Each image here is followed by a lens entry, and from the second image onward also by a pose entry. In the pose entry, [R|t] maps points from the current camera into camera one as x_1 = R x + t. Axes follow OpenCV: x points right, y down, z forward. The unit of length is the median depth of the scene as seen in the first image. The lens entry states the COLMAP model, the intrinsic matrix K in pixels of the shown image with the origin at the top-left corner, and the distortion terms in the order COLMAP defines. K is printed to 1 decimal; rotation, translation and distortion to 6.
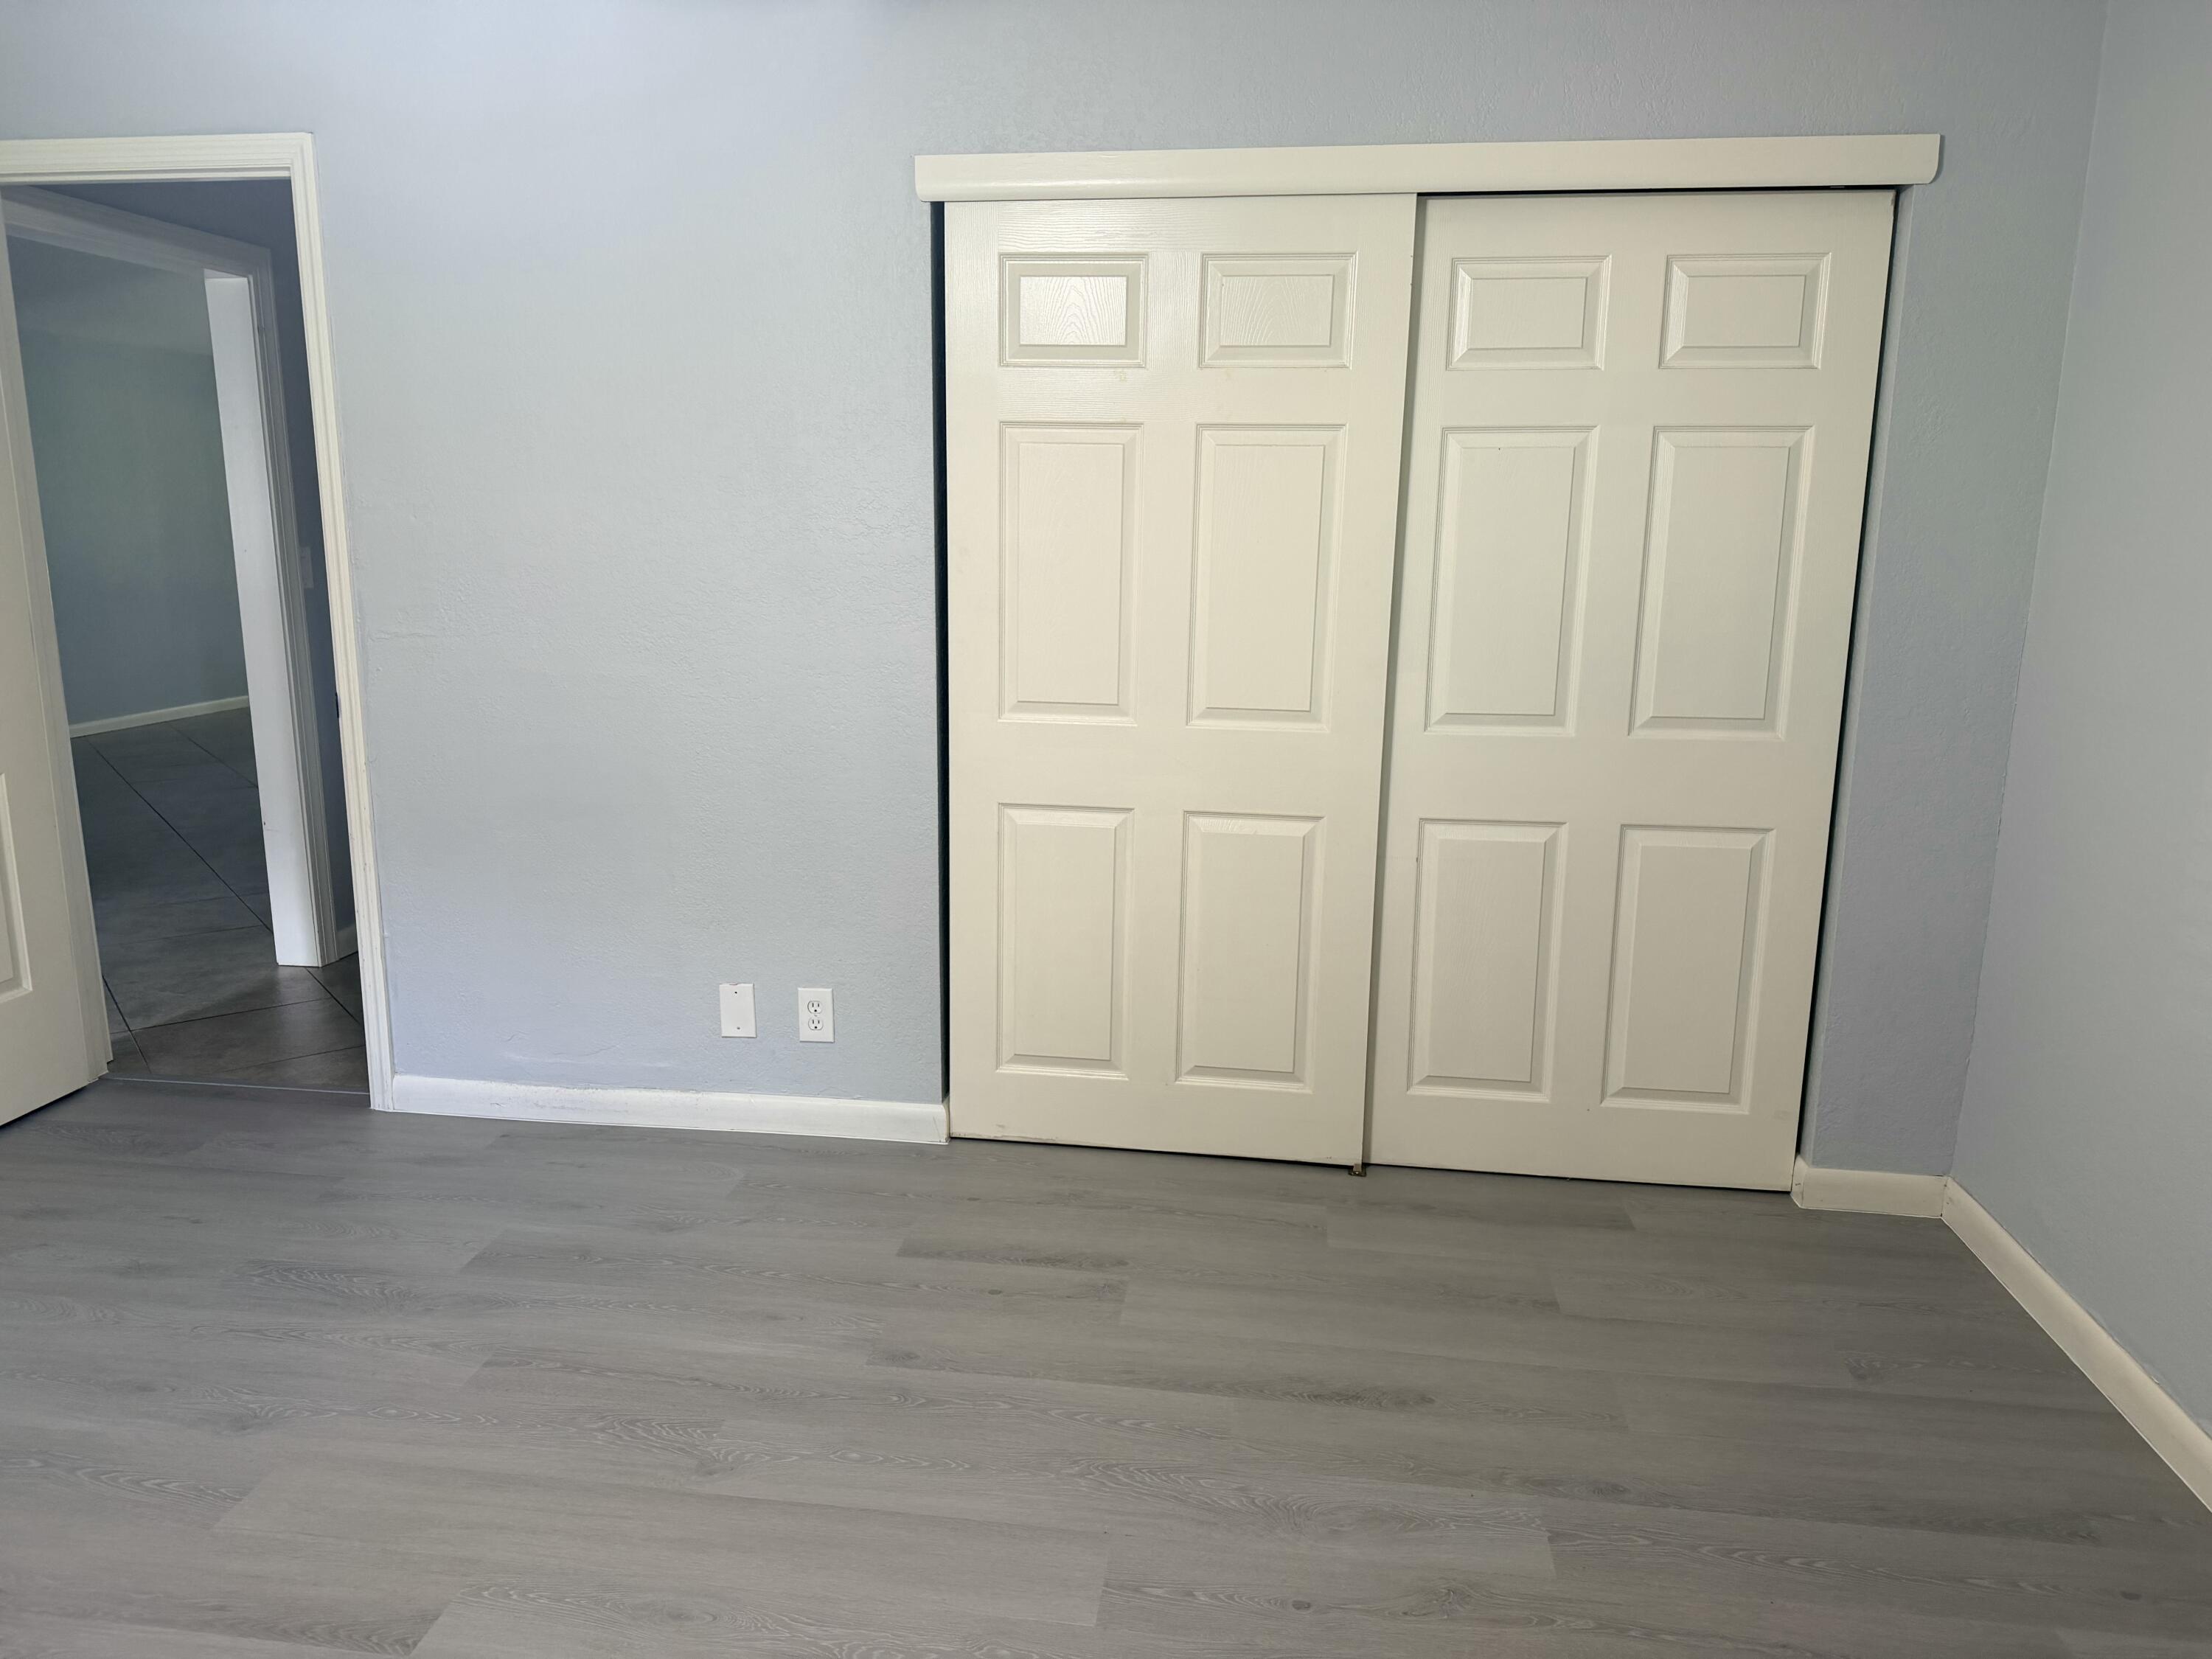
lens RADIAL K [[1545.3, 0, 1102.0], [0, 1545.3, 837.4], [0, 0, 1]] dist [-0.002507, -0.004172]
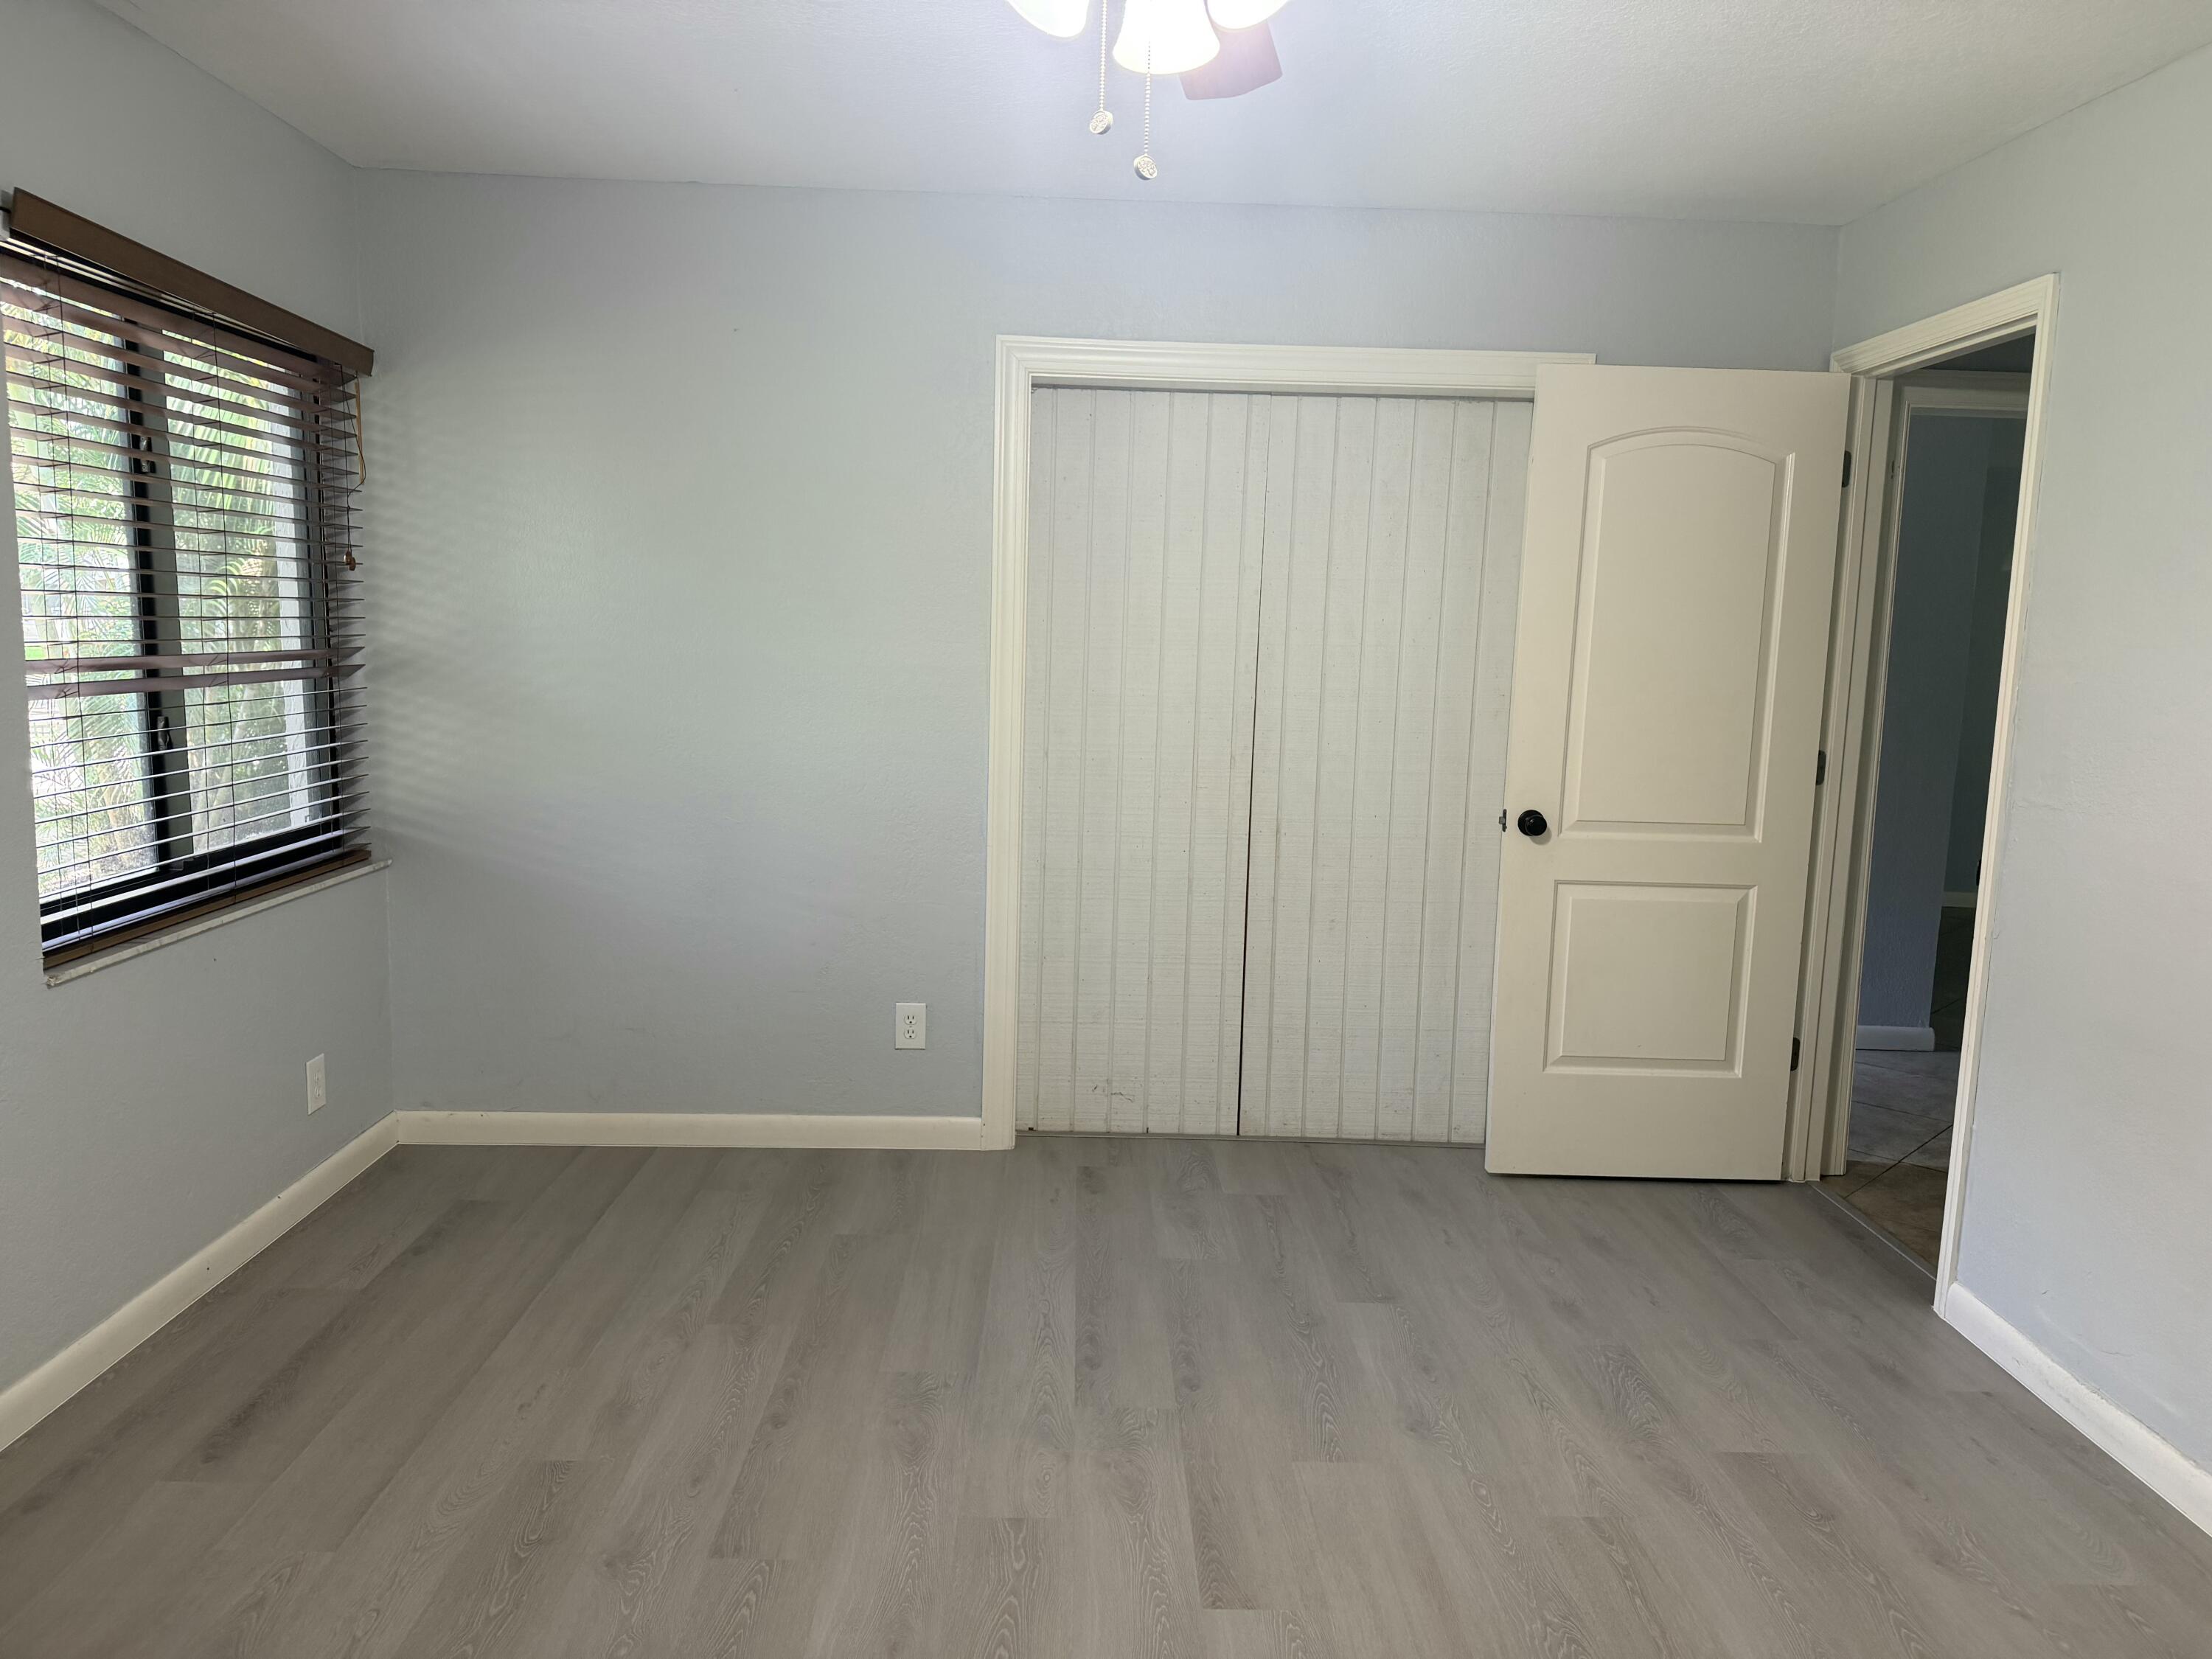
lens RADIAL K [[1545.3, 0, 1106.1], [0, 1545.3, 819.3], [0, 0, 1]] dist [-0.002507, -0.004172]
pose [[0.152918, 0.116695, -0.981325, 0.384613], [-0.231002, 0.969715, 0.079318, -0.078676], [0.960861, 0.214559, 0.175244, 0.369288]]
